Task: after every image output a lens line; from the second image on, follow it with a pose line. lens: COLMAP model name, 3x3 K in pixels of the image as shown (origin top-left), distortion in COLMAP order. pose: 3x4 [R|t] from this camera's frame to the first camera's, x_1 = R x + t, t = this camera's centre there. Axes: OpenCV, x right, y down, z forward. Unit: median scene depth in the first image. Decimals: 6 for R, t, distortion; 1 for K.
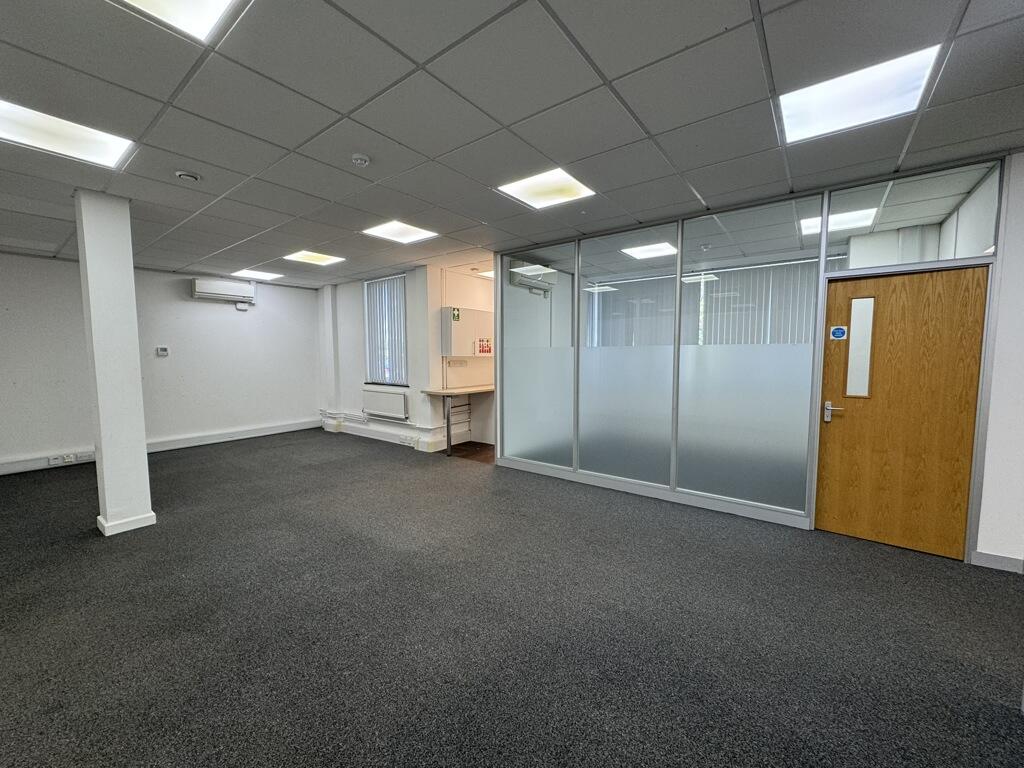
lens RADIAL K [[407.8, 0, 514.3], [0, 407.8, 383.1], [0, 0, 1]] dist [-0.002093, 0.000728]
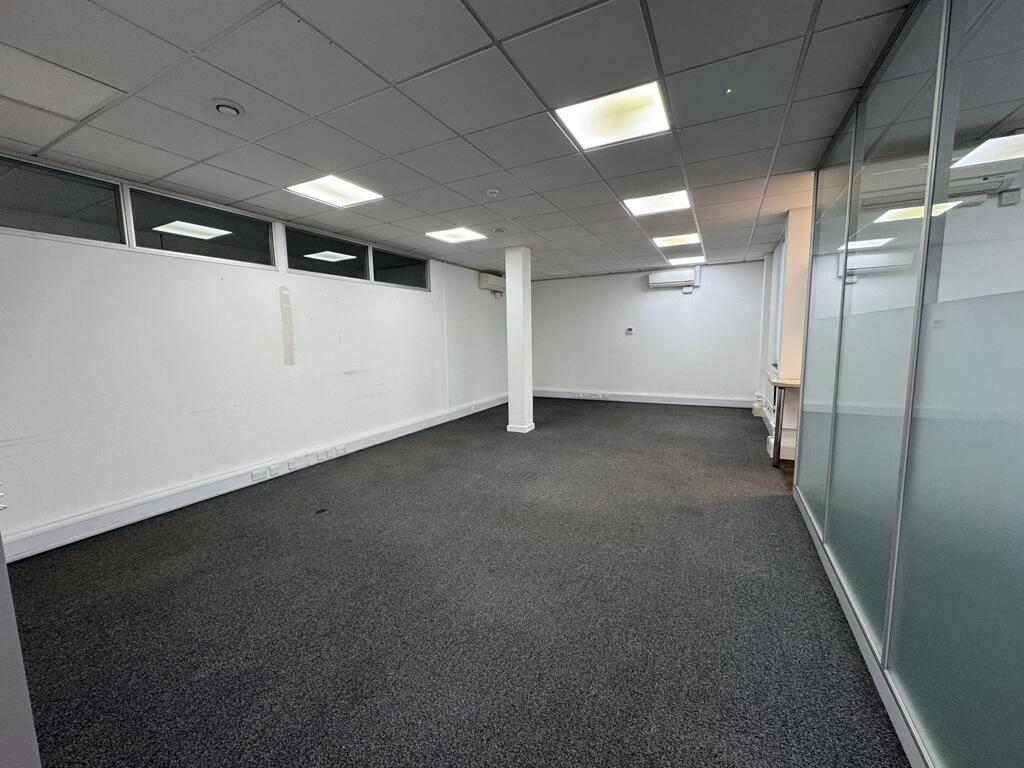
lens RADIAL K [[407.8, 0, 509.3], [0, 407.8, 385.5], [0, 0, 1]] dist [-0.002093, 0.000728]
pose [[0.163766, 0.119788, -0.979200, 0.635278], [-0.053310, 0.992225, 0.112465, -0.038557], [0.985058, 0.033783, 0.168878, 0.511855]]
